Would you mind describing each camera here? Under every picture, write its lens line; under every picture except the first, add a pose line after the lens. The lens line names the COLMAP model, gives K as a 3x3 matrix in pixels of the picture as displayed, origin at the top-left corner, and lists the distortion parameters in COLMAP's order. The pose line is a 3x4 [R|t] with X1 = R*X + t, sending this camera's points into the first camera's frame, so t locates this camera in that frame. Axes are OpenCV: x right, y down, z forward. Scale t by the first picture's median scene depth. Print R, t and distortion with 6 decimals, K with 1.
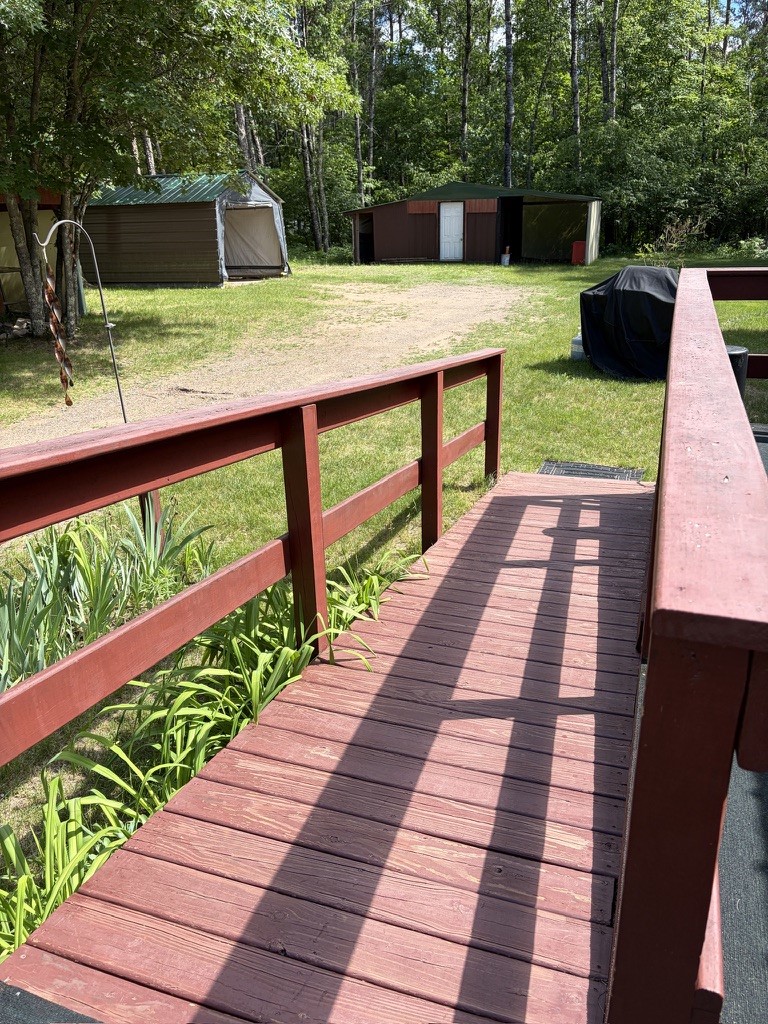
lens RADIAL K [[767.9, 0, 384.0], [0, 767.9, 512.0], [0, 0, 1]] dist [0.015297, 0.001861]
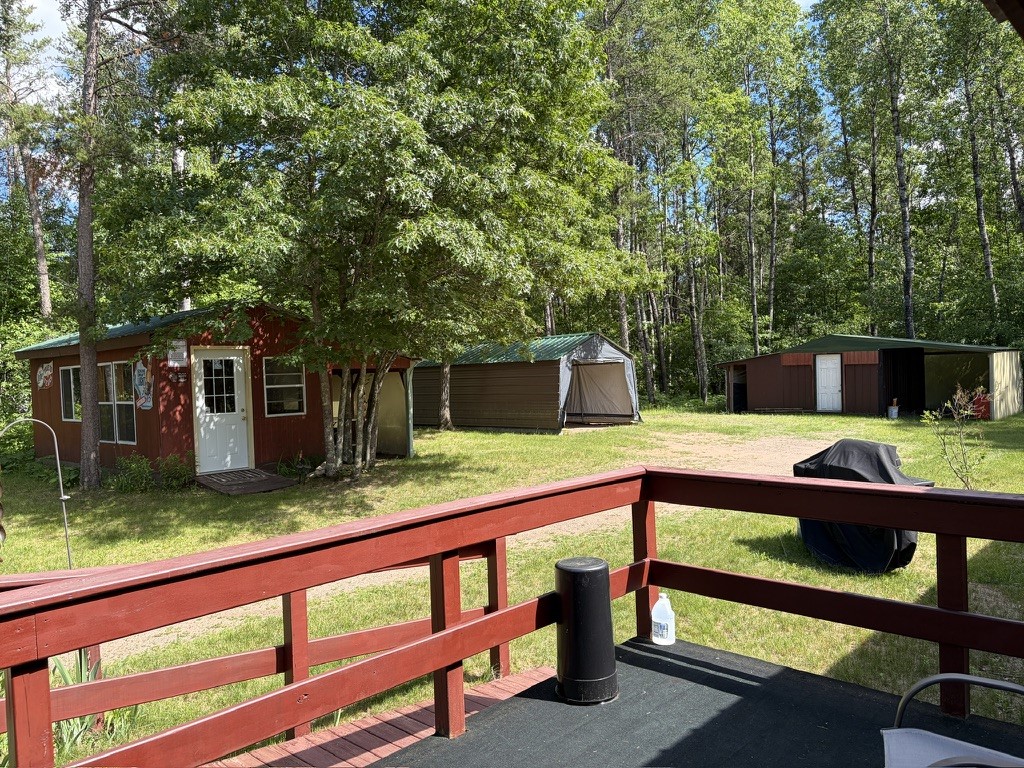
lens RADIAL K [[767.9, 0, 512.0], [0, 767.9, 384.0], [0, 0, 1]] dist [0.015297, 0.001861]
pose [[0.909446, 0.006084, -0.415778, 0.130394], [-0.141883, 0.944426, -0.296526, -0.024872], [0.390868, 0.328667, 0.859768, 0.027600]]
